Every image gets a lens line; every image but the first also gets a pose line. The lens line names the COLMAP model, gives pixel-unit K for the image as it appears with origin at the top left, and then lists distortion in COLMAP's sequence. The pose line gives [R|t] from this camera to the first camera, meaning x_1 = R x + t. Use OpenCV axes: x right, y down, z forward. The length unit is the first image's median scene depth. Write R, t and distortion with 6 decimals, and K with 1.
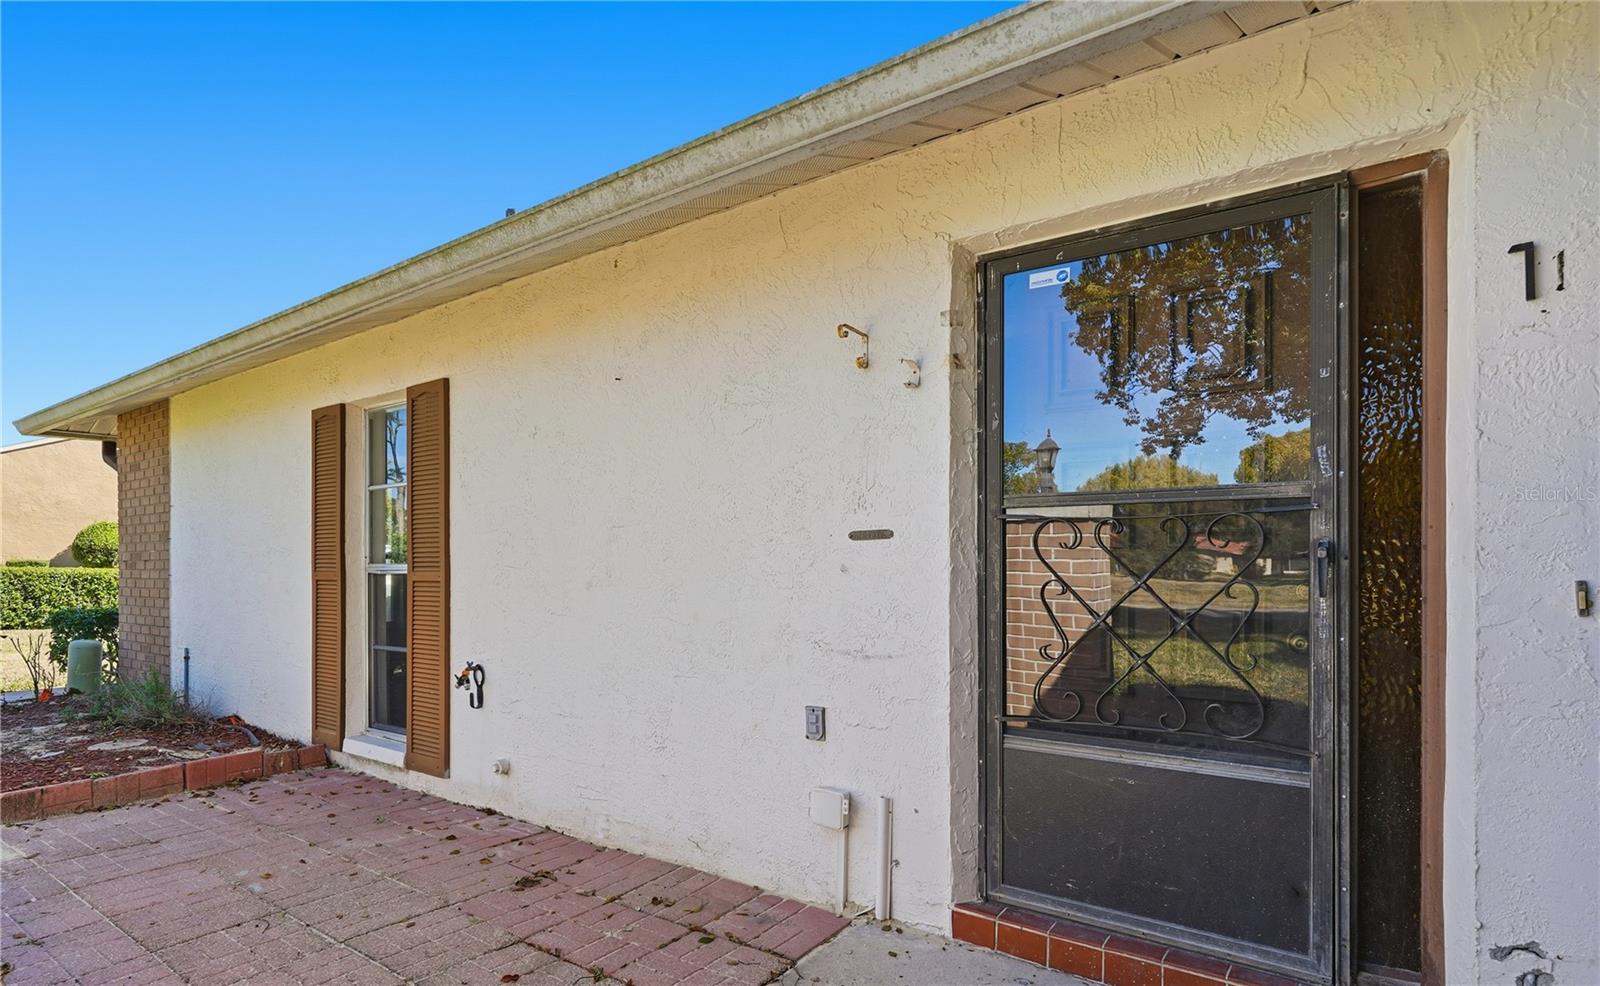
lens RADIAL K [[907.2, 0, 799.3], [0, 907.2, 562.8], [0, 0, 1]] dist [-0.006446, -0.001552]
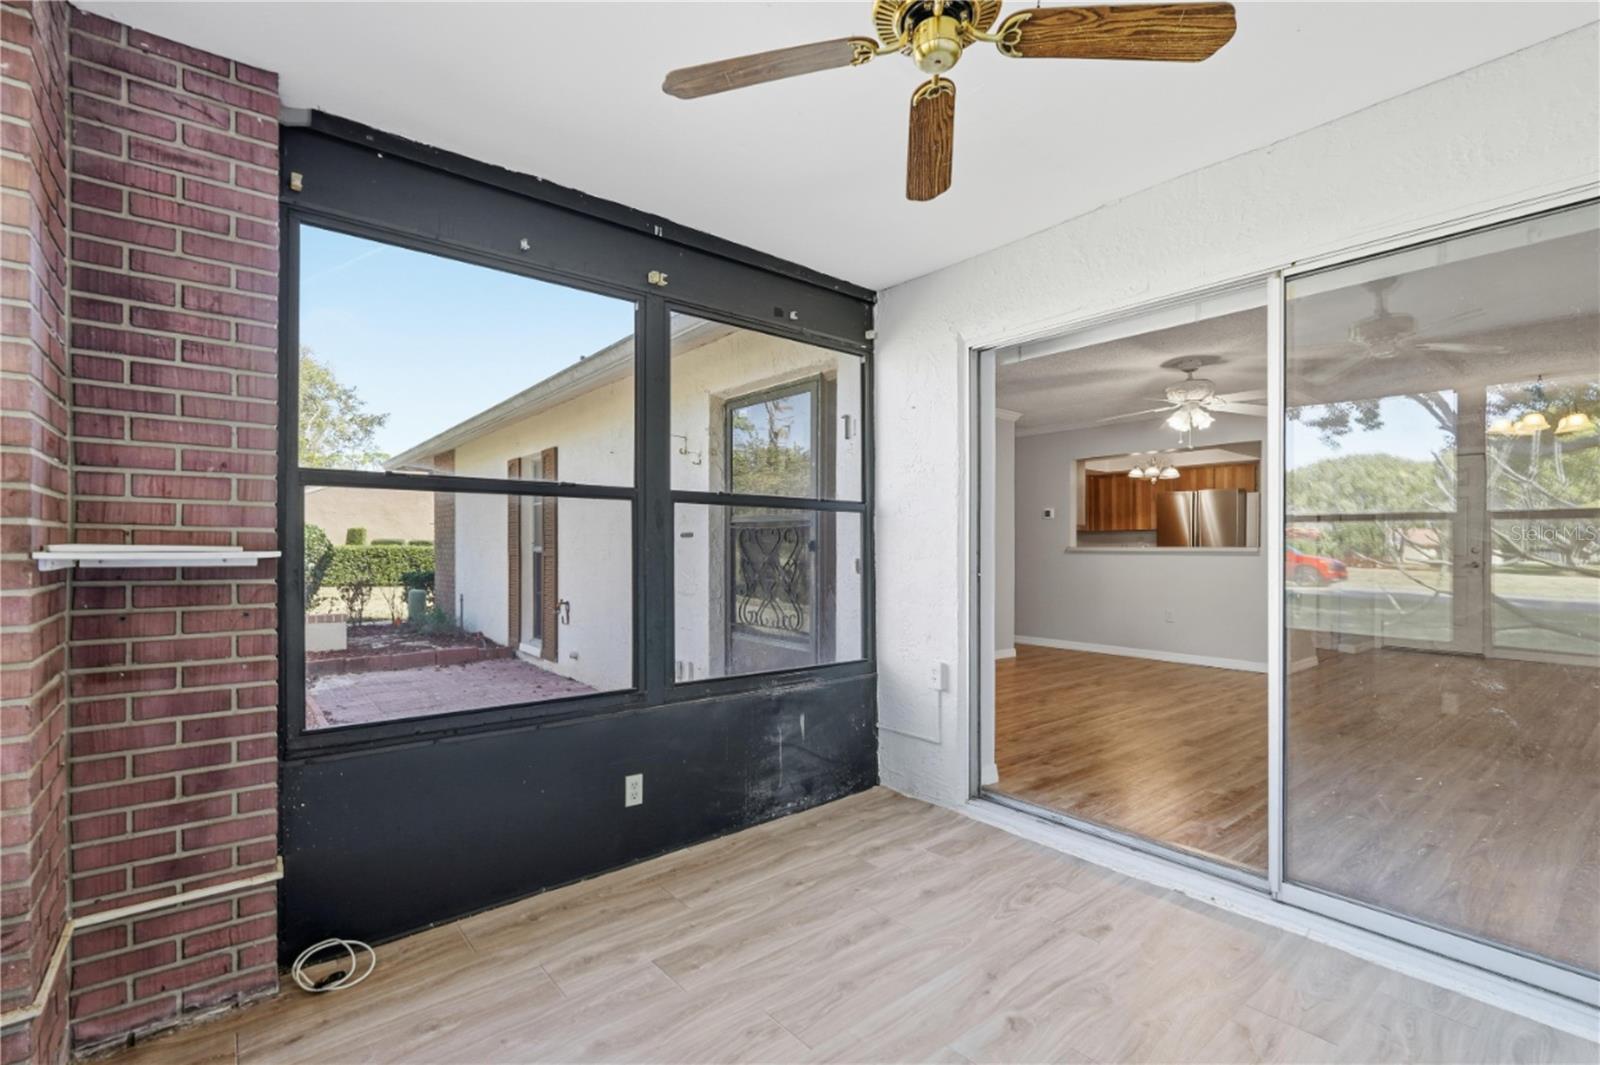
lens RADIAL K [[715.9, 0, 805.8], [0, 715.9, 559.1], [0, 0, 1]] dist [-0.018862, 0.011463]
pose [[0.977074, 0.012776, -0.212515, 0.397960], [-0.009397, 0.999813, 0.016903, -0.003745], [0.212691, -0.014518, 0.977012, -0.303638]]
